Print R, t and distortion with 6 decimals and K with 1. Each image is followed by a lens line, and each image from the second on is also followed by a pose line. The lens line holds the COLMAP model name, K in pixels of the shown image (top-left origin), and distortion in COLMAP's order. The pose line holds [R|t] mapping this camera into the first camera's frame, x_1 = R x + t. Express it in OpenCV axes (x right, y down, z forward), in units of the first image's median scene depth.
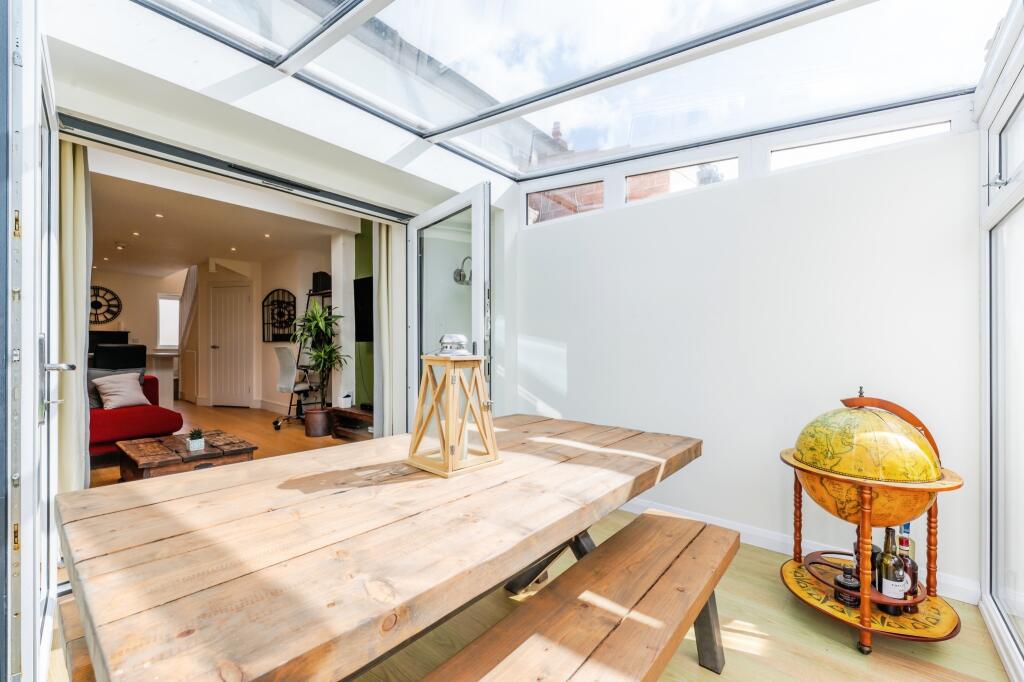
lens RADIAL K [[427.1, 0, 518.0], [0, 427.1, 351.5], [0, 0, 1]] dist [0.001014, -0.000484]
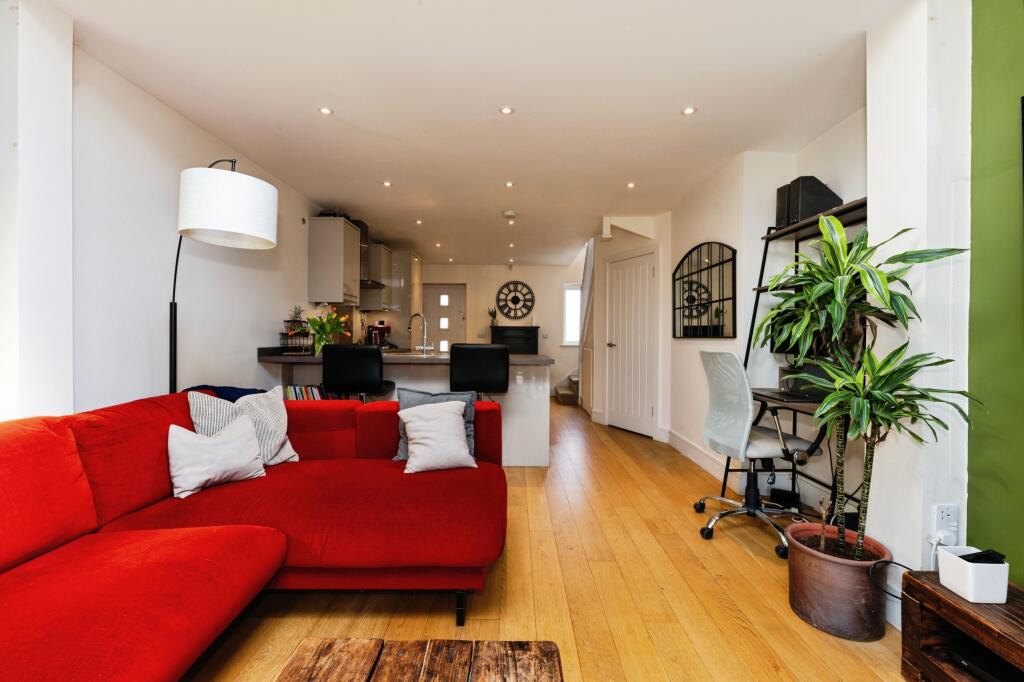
lens RADIAL K [[427.1, 0, 518.1], [0, 427.1, 339.1], [0, 0, 1]] dist [0.001014, -0.000484]
pose [[0.646160, 0.002715, -0.763197, -0.232339], [-0.012719, 0.999893, -0.007211, -0.012400], [0.763096, 0.014366, 0.646126, 0.370542]]
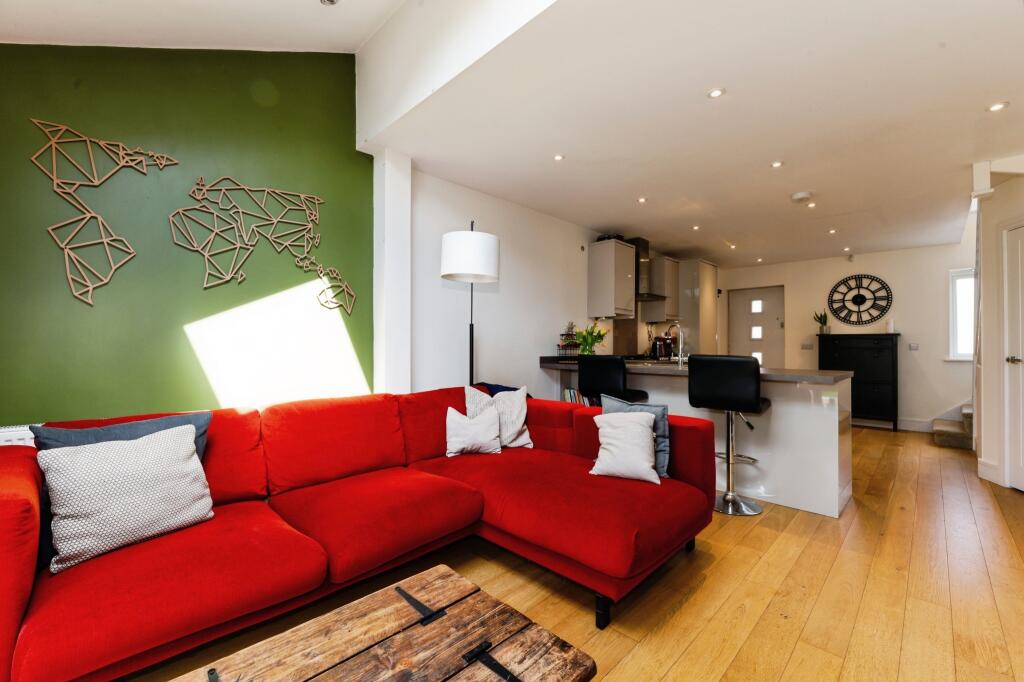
lens RADIAL K [[427.1, 0, 514.8], [0, 427.1, 342.9], [0, 0, 1]] dist [0.001014, -0.000484]
pose [[-0.079098, -0.014342, -0.996764, -0.191150], [-0.016708, 0.999775, -0.013059, -0.013062], [0.996727, 0.015621, -0.079320, 0.457334]]
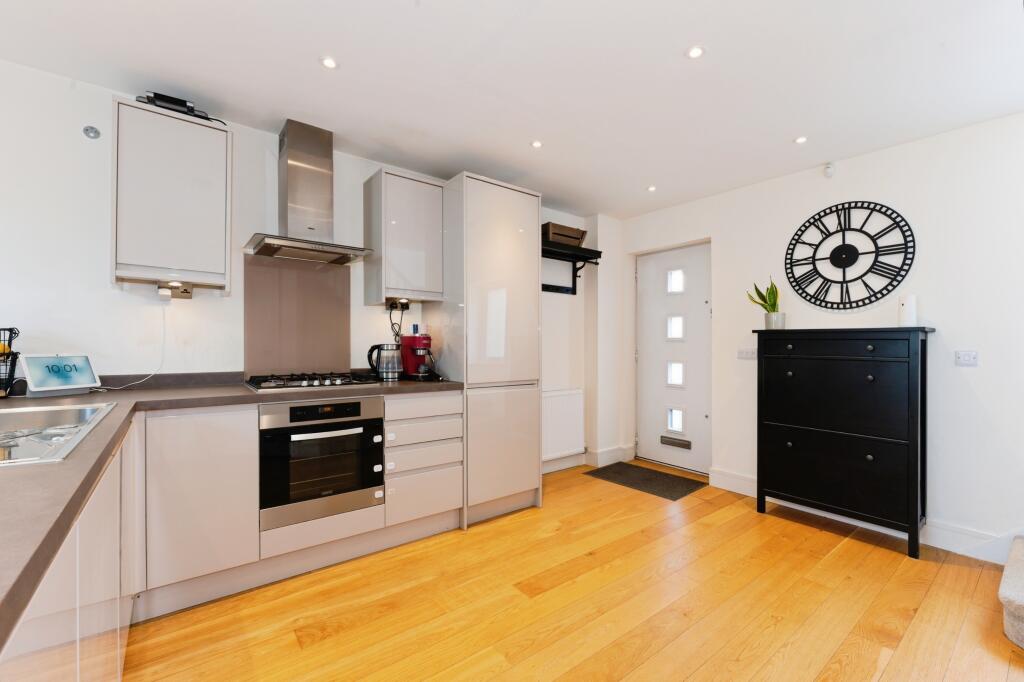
lens RADIAL K [[427.1, 0, 521.8], [0, 427.1, 347.6], [0, 0, 1]] dist [0.001014, -0.000484]
pose [[-0.199671, -0.000940, -0.979862, -0.585852], [-0.018204, 0.999831, 0.002750, -0.028987], [0.979694, 0.018387, -0.199655, 0.809628]]
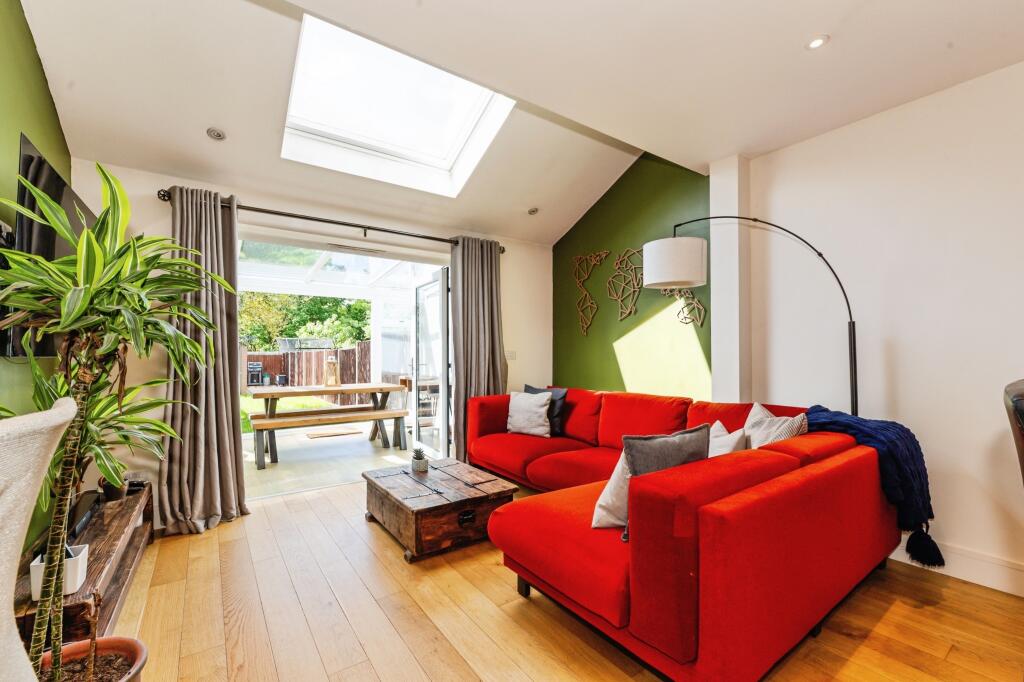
lens RADIAL K [[427.1, 0, 504.3], [0, 427.1, 346.2], [0, 0, 1]] dist [0.001014, -0.000484]
pose [[-0.963278, 0.006138, 0.268436, -0.472027], [0.006351, 0.999980, -0.000074, -0.022242], [-0.268431, 0.001634, -0.963298, 0.737639]]
